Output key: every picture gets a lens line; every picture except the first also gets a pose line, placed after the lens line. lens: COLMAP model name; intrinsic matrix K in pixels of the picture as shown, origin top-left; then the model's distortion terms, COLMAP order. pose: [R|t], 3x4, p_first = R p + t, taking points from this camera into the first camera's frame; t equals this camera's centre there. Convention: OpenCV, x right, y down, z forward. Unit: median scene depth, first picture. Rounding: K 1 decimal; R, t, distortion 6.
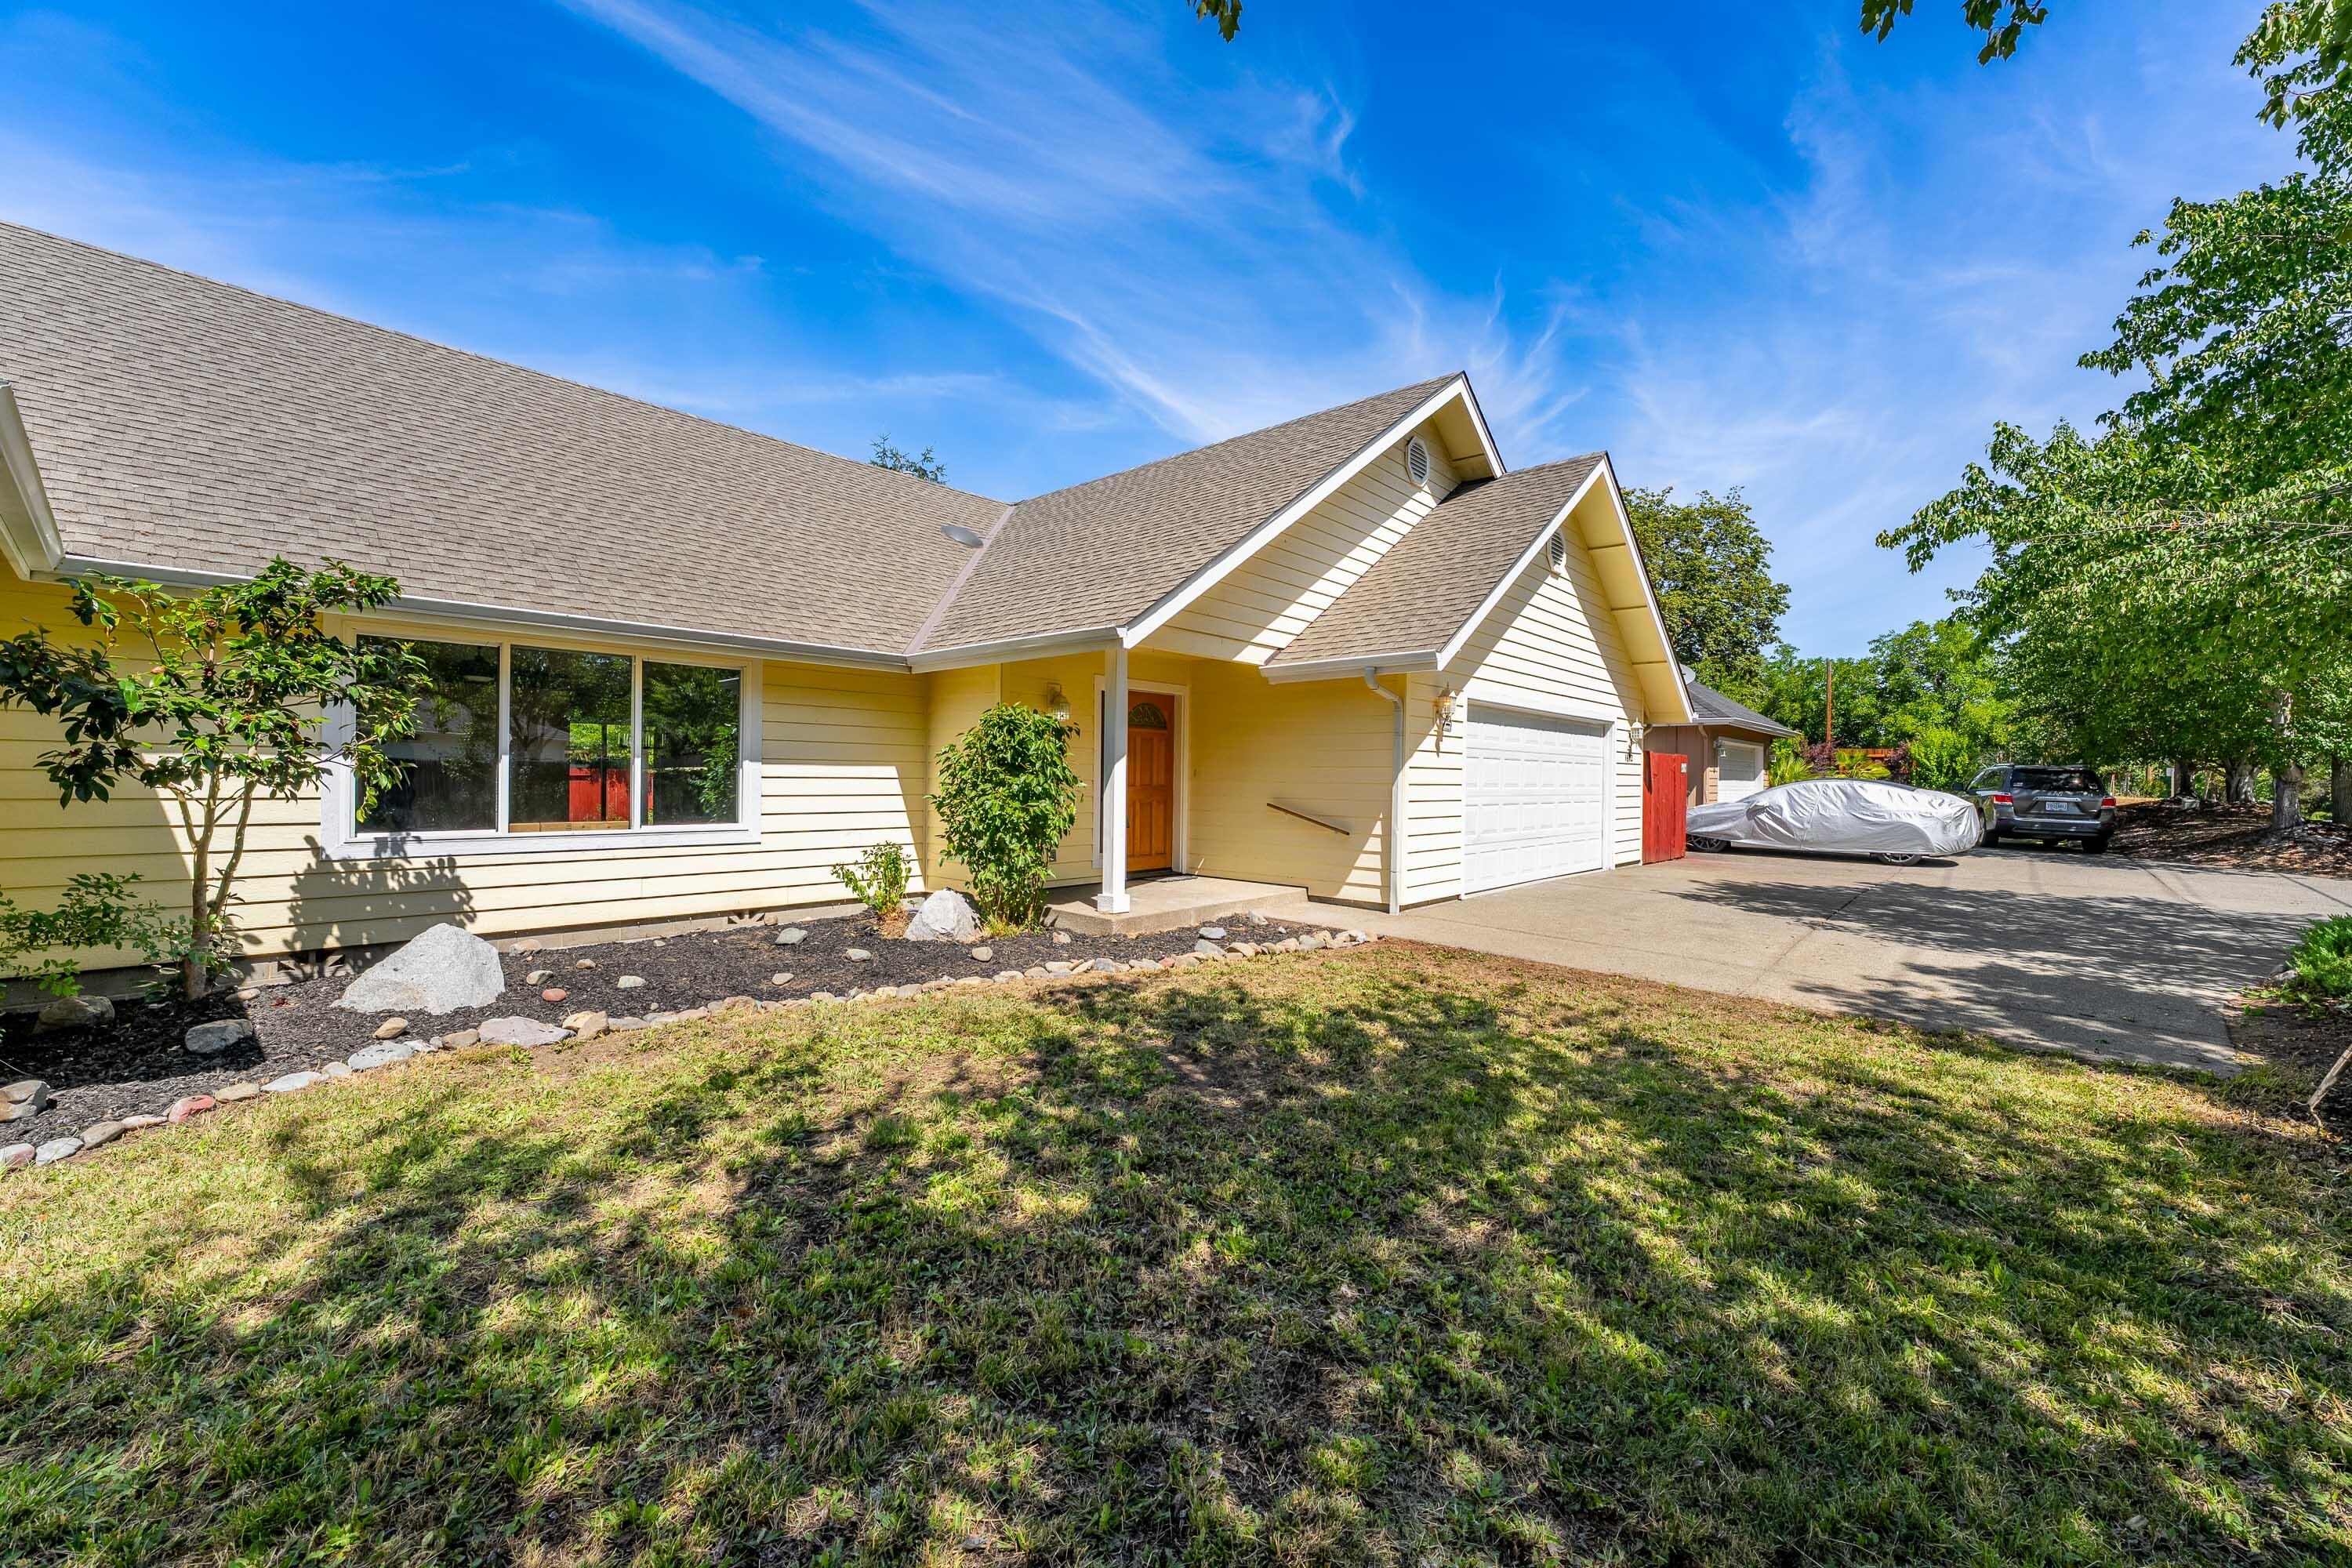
lens RADIAL K [[958.1, 0, 1148.0], [0, 958.1, 851.8], [0, 0, 1]] dist [-0.015310, 0.003032]
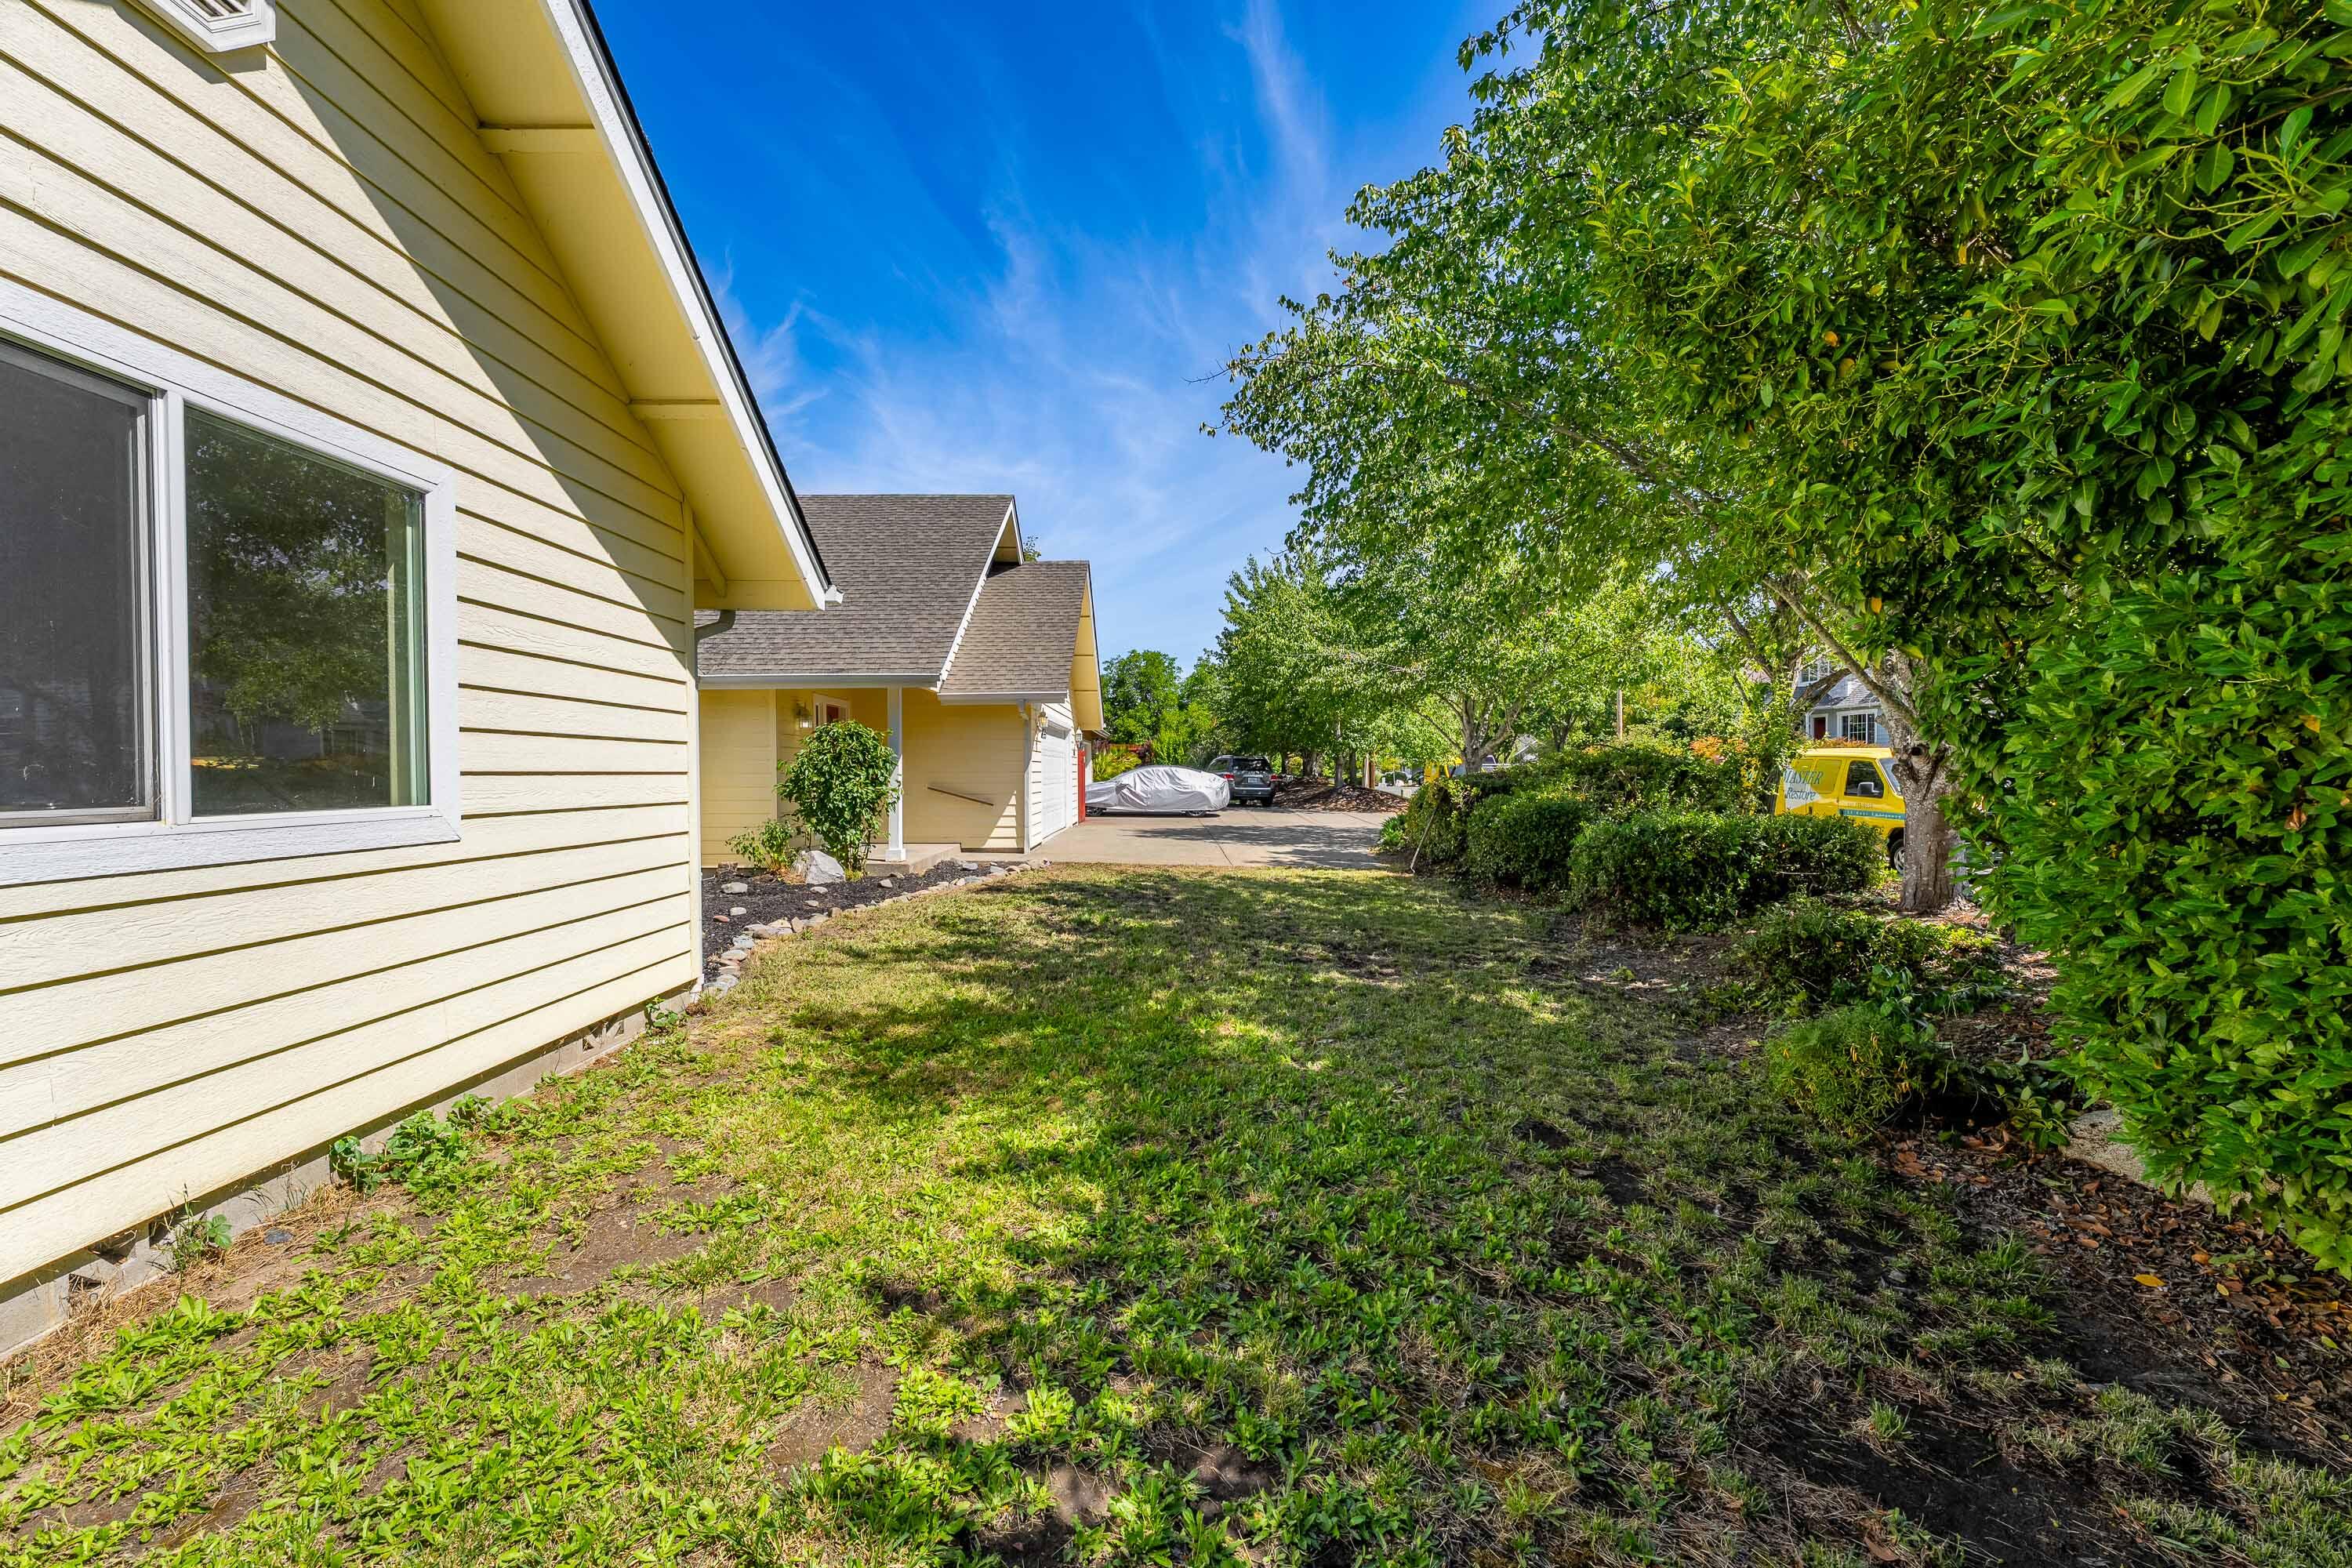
lens RADIAL K [[958.1, 0, 1181.3], [0, 958.1, 776.8], [0, 0, 1]] dist [-0.015310, 0.003032]
pose [[0.728432, -0.017603, 0.684892, -0.654938], [0.063297, 0.997124, -0.041692, 0.020463], [-0.682188, 0.073721, 0.727451, -0.347918]]
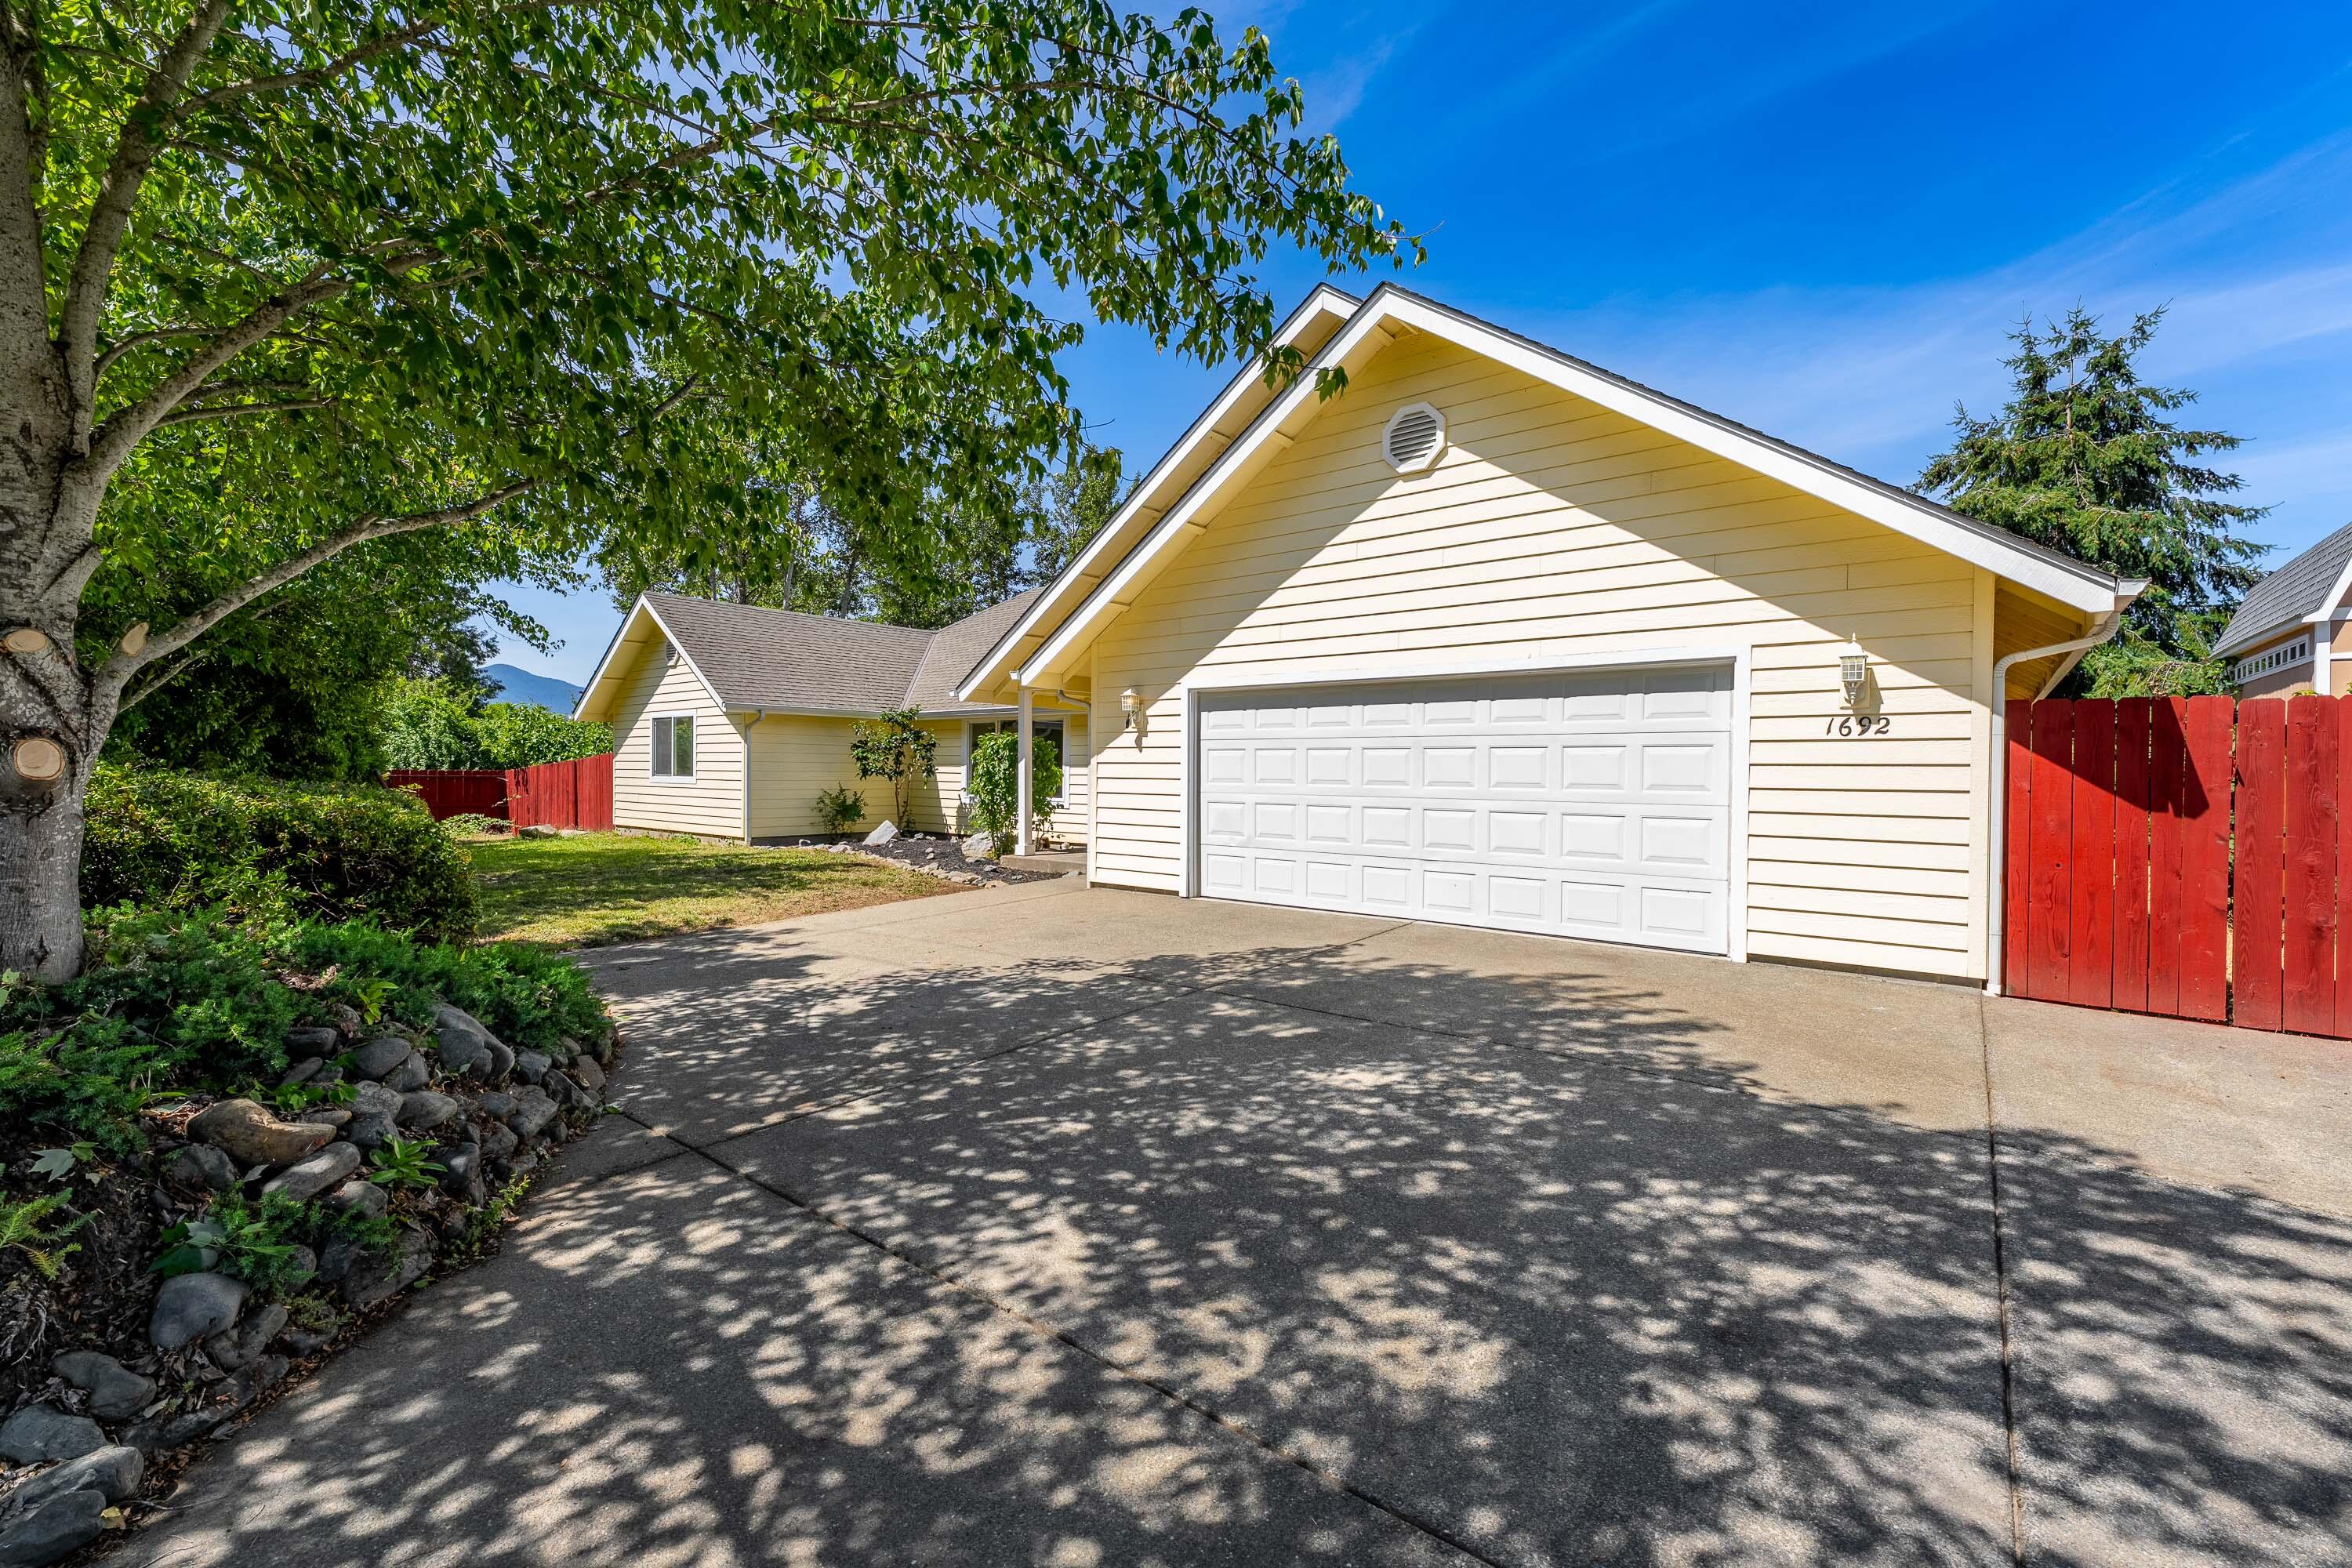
lens RADIAL K [[1000.1, 0, 1180.9], [0, 1000.1, 787.1], [0, 0, 1]] dist [-0.002306, -0.000327]
pose [[0.035670, 0.005209, -0.999350, 1.535220], [-0.084156, 0.996450, 0.002190, -0.072372], [0.995814, 0.084024, 0.035981, 1.096958]]
